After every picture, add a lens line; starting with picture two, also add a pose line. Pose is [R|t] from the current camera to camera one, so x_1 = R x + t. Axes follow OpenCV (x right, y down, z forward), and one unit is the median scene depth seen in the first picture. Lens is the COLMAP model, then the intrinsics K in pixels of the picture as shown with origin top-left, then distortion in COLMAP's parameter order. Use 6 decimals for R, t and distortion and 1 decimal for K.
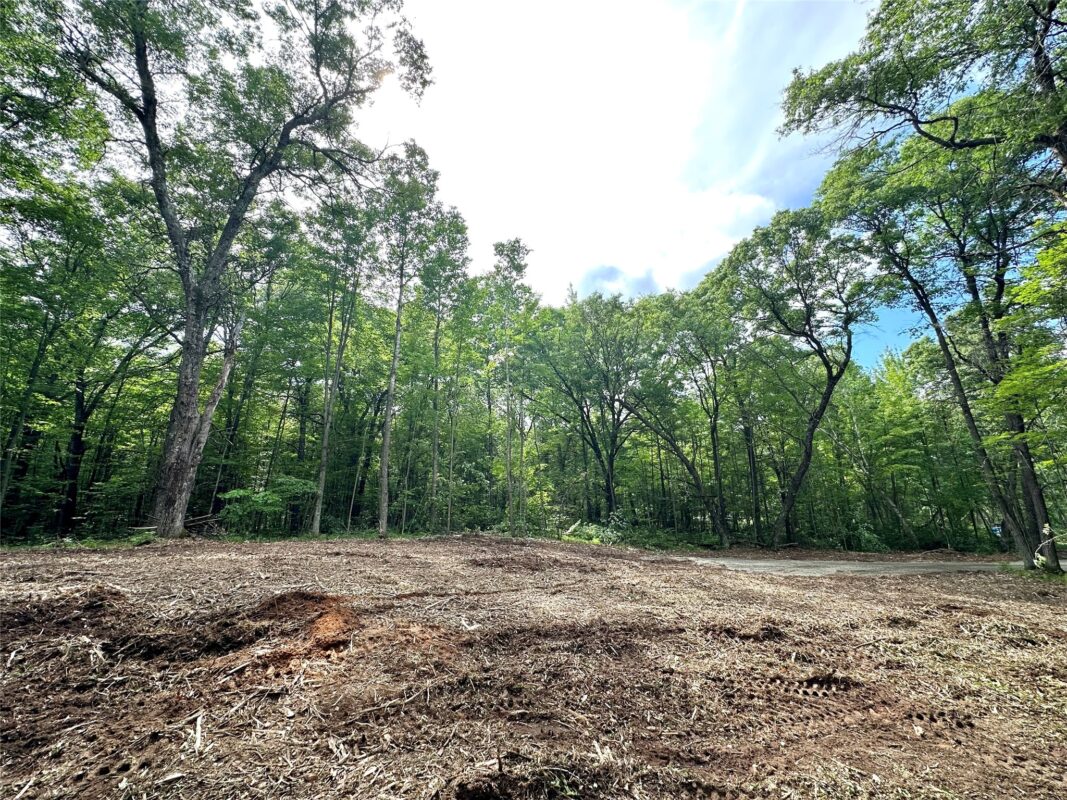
lens RADIAL K [[426.7, 0, 533.5], [0, 426.7, 400.0], [0, 0, 1]] dist [-0.005386, 0.001151]
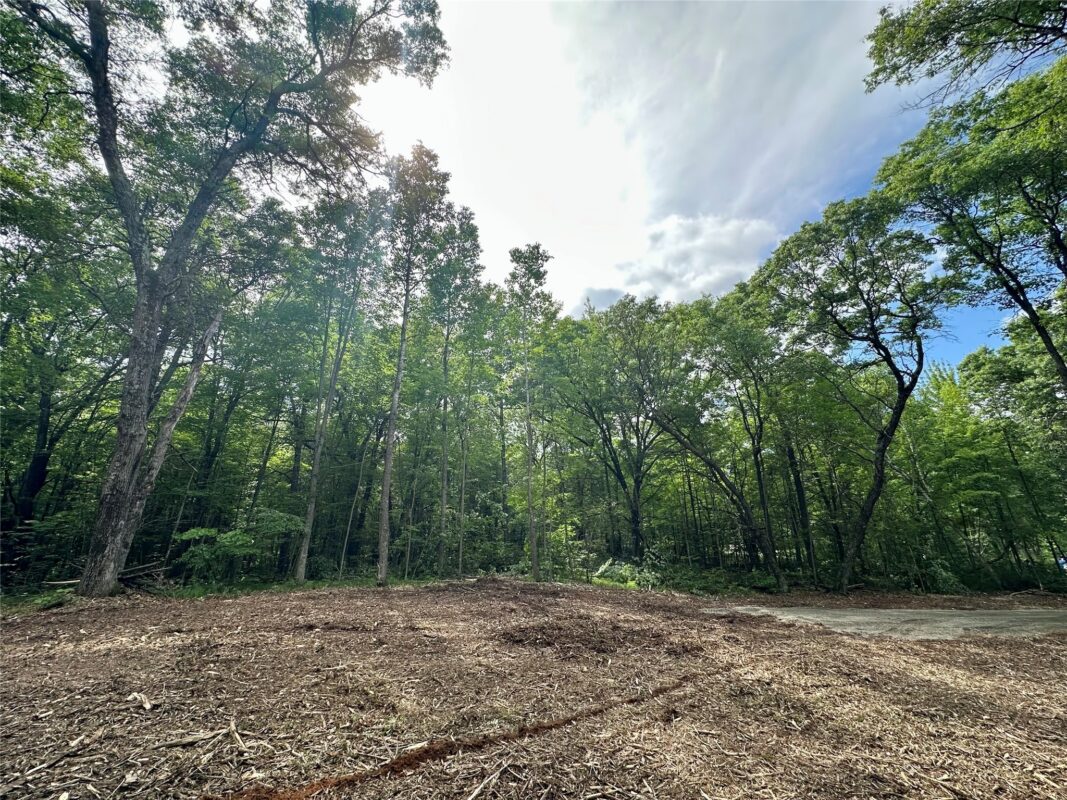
lens RADIAL K [[426.7, 0, 533.5], [0, 426.7, 400.0], [0, 0, 1]] dist [-0.005386, 0.001151]
pose [[0.999904, -0.010075, -0.009503, -0.038478], [0.009407, 0.997648, -0.067895, 0.019748], [0.010164, 0.067799, 0.997647, 0.124124]]
